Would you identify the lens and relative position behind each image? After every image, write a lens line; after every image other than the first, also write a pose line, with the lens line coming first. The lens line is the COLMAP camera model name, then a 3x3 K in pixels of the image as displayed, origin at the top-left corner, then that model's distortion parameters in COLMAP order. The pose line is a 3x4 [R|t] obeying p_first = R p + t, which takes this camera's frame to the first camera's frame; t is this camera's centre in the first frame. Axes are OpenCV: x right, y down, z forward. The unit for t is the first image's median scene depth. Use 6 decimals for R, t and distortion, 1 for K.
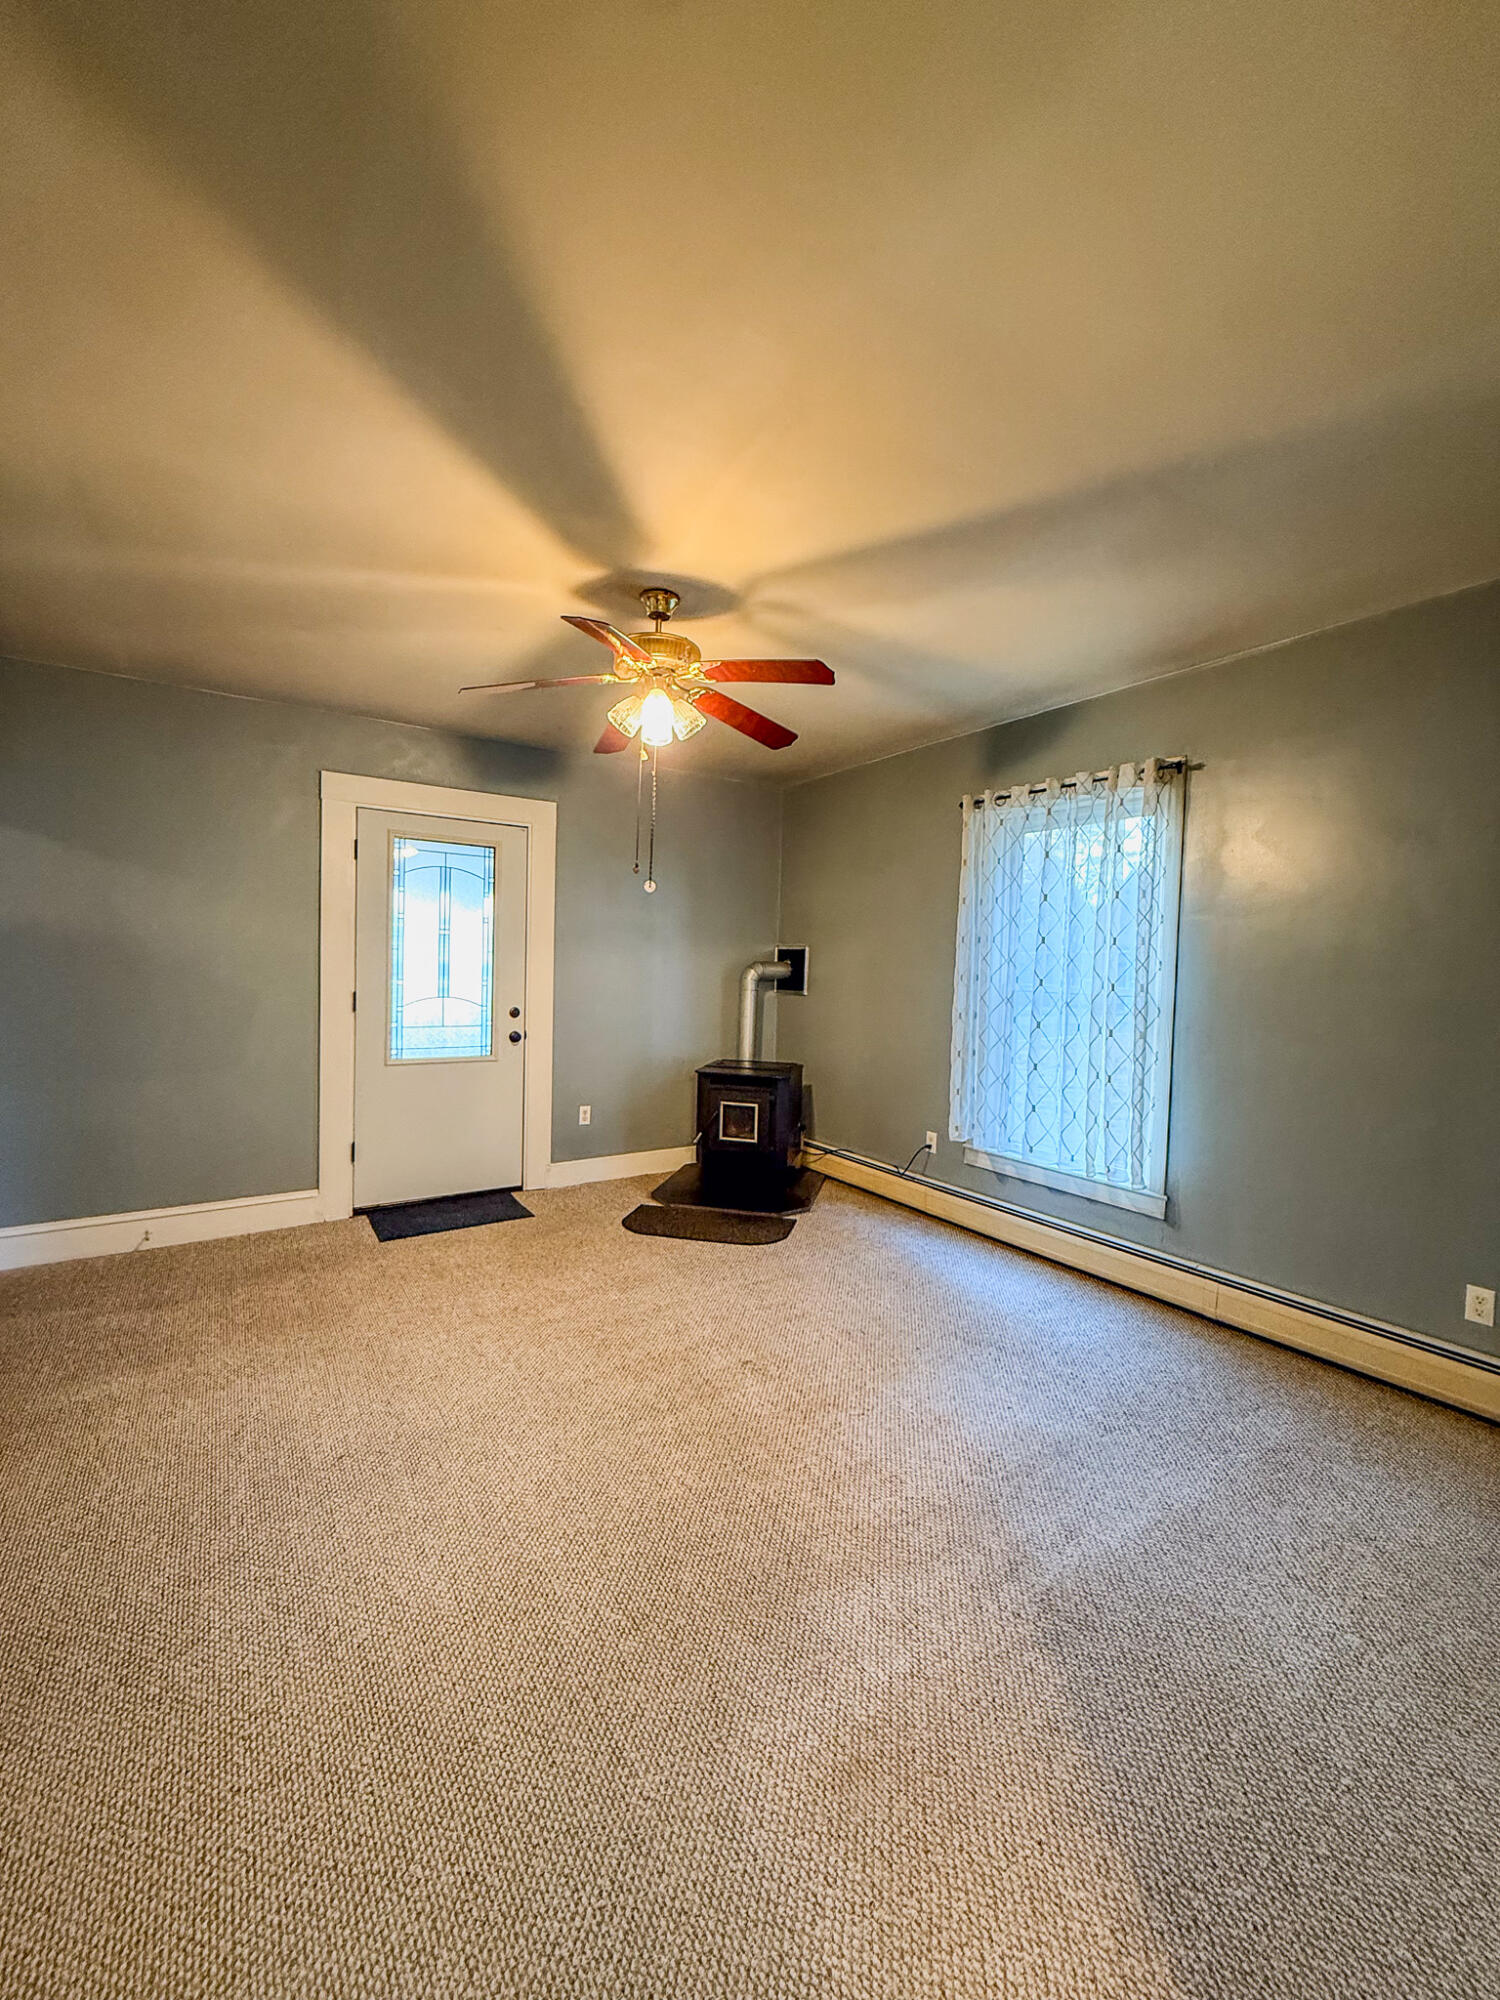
lens RADIAL K [[794.1, 0, 749.7], [0, 794.1, 990.3], [0, 0, 1]] dist [0.000657, -0.000501]
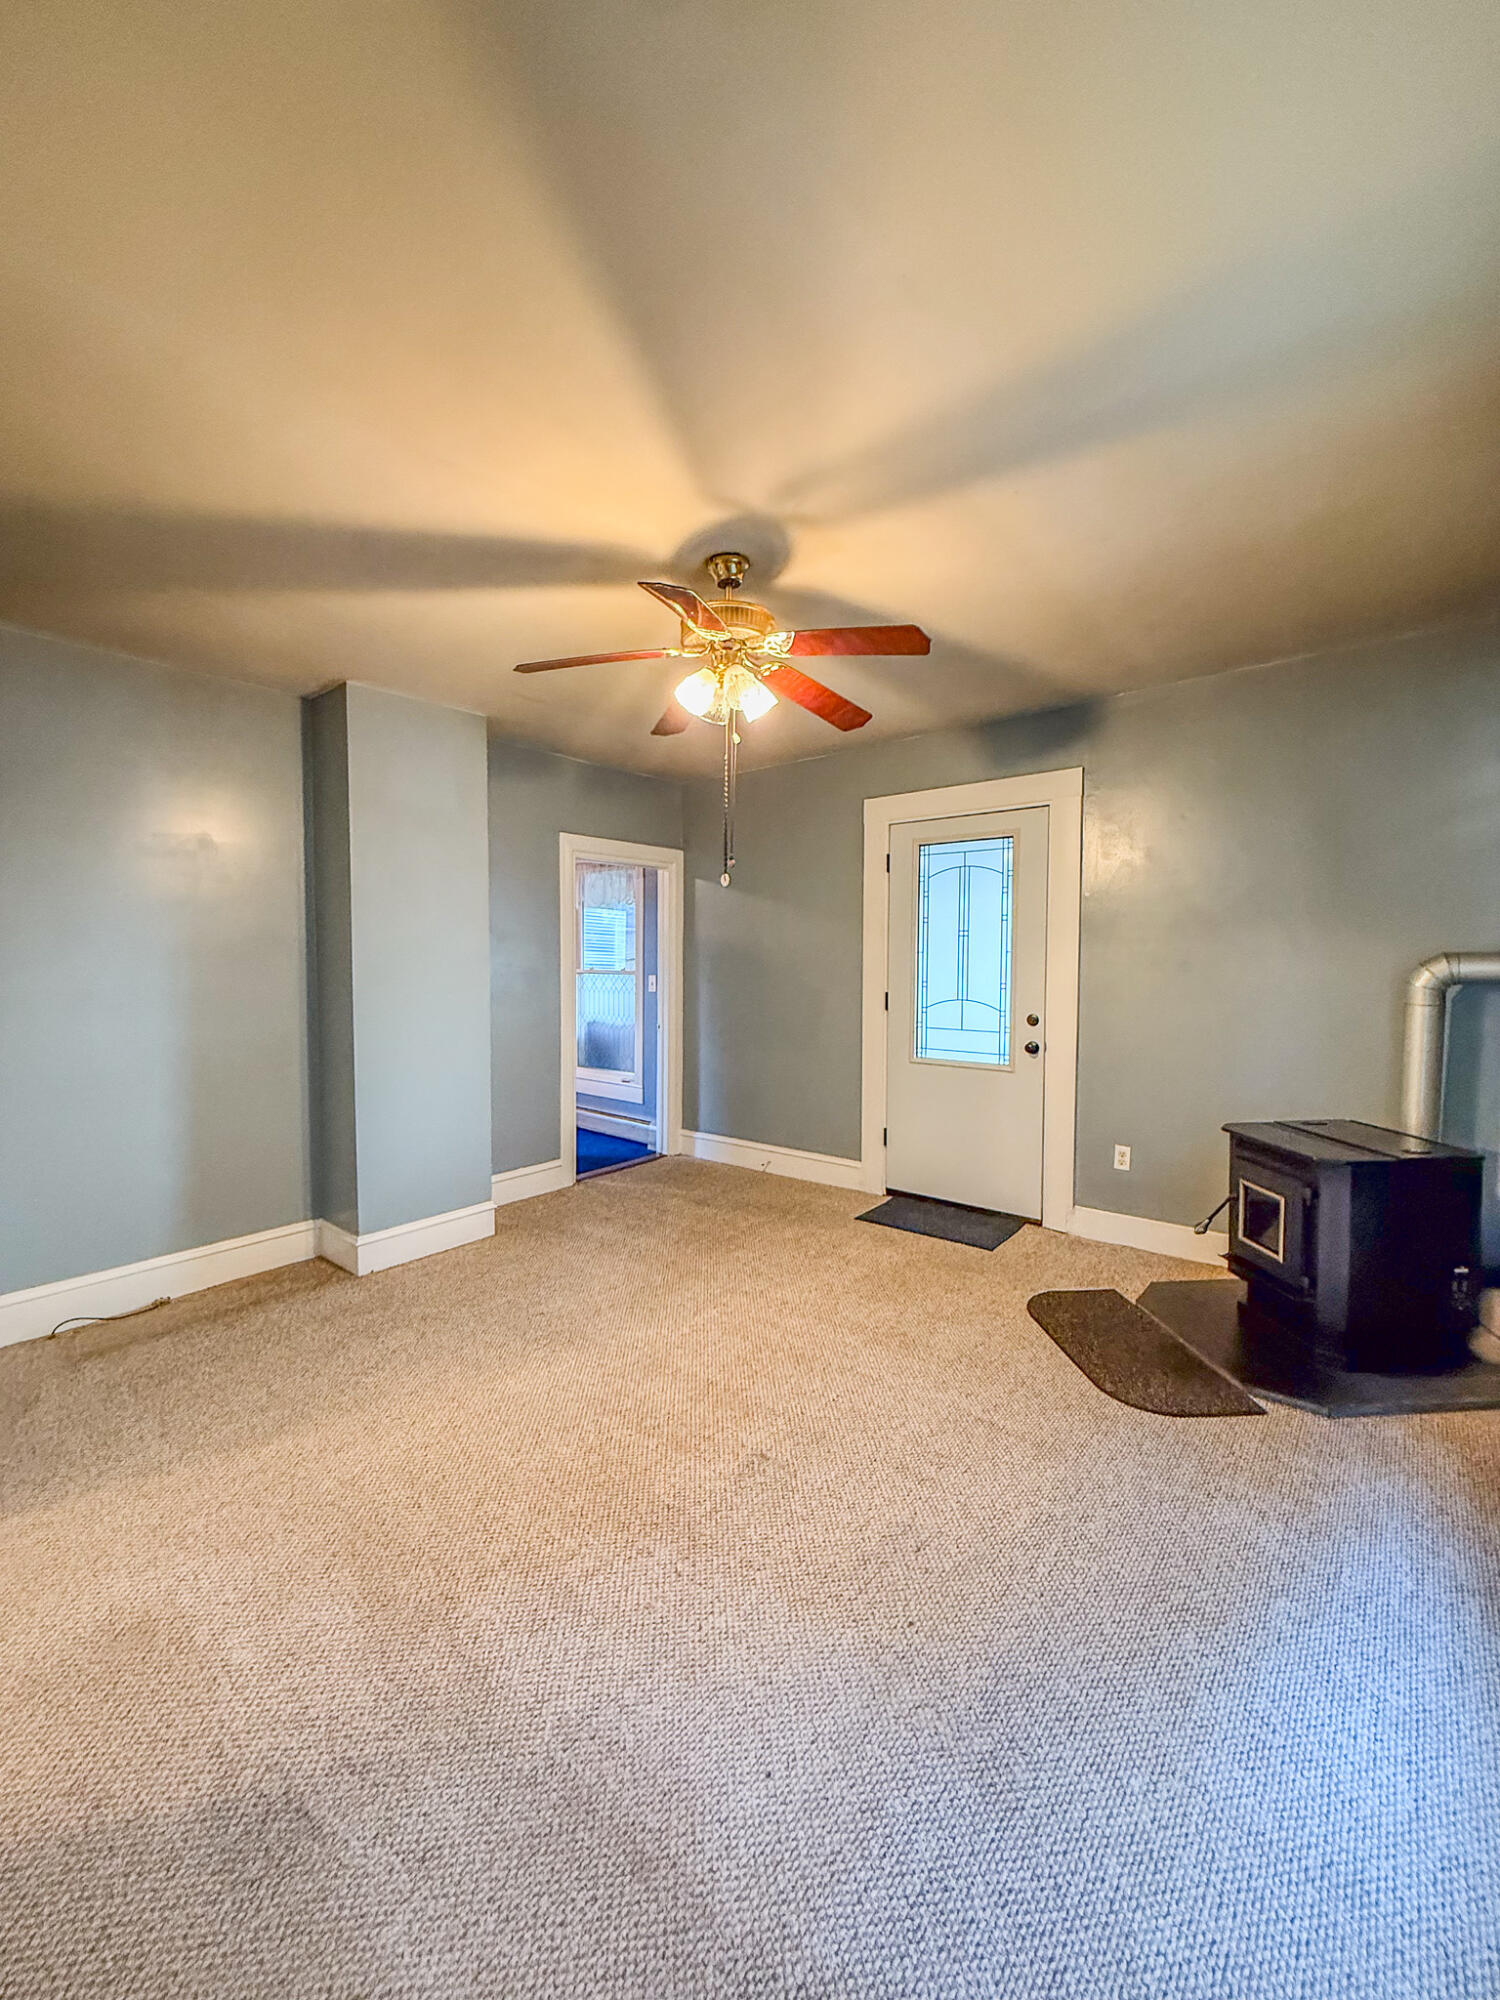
lens RADIAL K [[795.6, 0, 753.9], [0, 795.6, 993.1], [0, 0, 1]] dist [-0.000192, -0.000096]
pose [[0.296220, 0.020220, -0.954906, 0.490705], [-0.023145, 0.999634, 0.013987, -0.007952], [0.954839, 0.017958, 0.296580, 0.483037]]
